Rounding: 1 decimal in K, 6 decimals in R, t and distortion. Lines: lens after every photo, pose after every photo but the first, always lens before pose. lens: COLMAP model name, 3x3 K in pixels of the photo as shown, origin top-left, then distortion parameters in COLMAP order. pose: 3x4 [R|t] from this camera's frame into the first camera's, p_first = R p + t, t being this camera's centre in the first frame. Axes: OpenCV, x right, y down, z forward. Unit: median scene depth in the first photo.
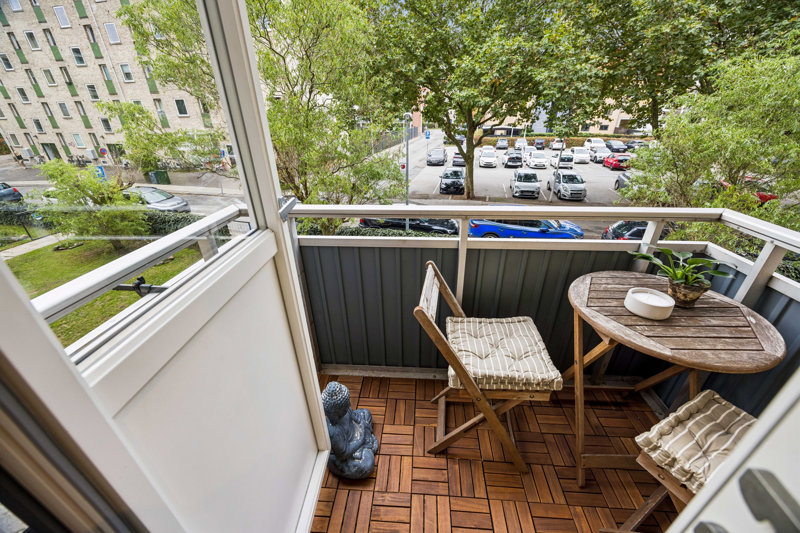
lens RADIAL K [[298.5, 0, 402.8], [0, 298.5, 265.1], [0, 0, 1]] dist [-0.000174, 0.000131]
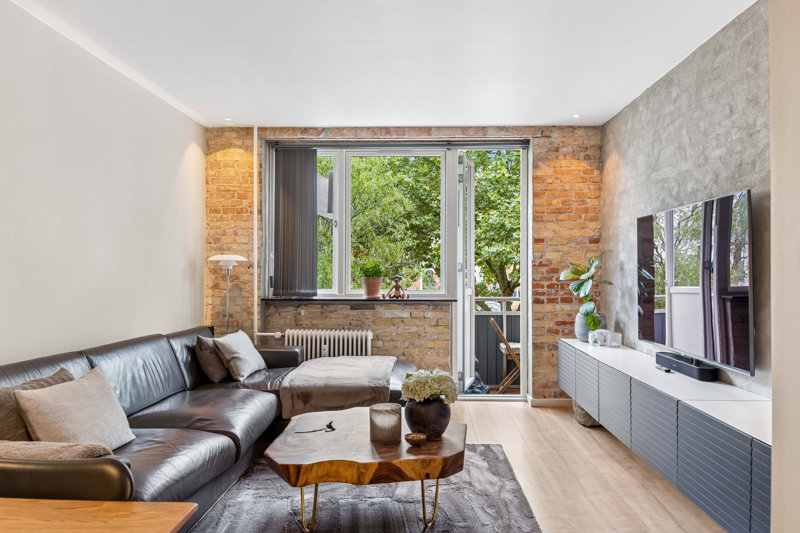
lens RADIAL K [[620.3, 0, 399.5], [0, 620.3, 266.9], [0, 0, 1]] dist [0.003985, 0.000943]
pose [[0.999405, 0.011457, 0.032518, -0.097575], [0.004862, 0.886919, -0.461900, 0.228801], [-0.034133, 0.461783, 0.886336, -0.431138]]
